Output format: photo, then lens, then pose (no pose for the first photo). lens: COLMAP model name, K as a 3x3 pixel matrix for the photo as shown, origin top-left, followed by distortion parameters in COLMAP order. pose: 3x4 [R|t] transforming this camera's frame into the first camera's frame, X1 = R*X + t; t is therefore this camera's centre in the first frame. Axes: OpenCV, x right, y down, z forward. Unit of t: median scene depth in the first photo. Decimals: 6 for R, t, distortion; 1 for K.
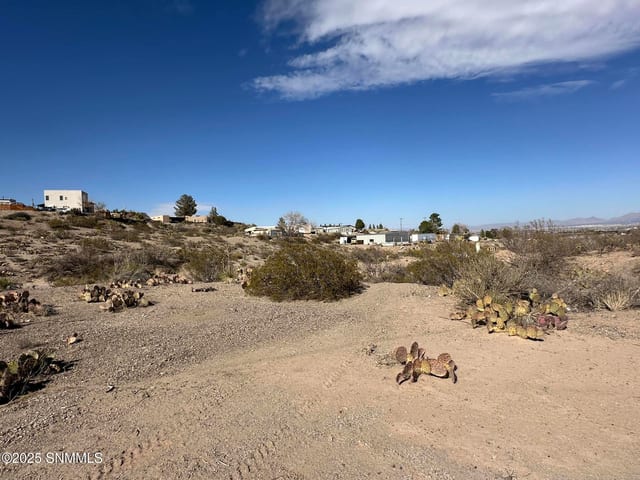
lens RADIAL K [[361.8, 0, 317.6], [0, 361.8, 241.3], [0, 0, 1]] dist [-0.007505, -0.000395]
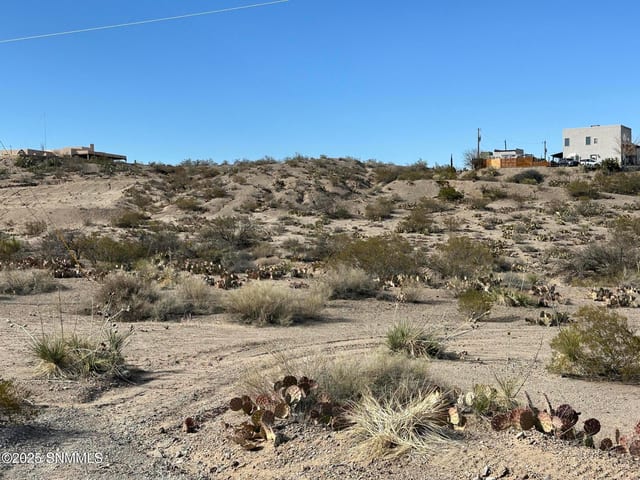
lens RADIAL K [[841.4, 0, 318.7], [0, 841.4, 240.4], [0, 0, 1]] dist [0.118858, 0.000000]
pose [[0.602200, 0.044005, -0.797132, 0.156243], [-0.015160, 0.998930, 0.043692, -0.020870], [0.798201, -0.014227, 0.602223, -0.211819]]
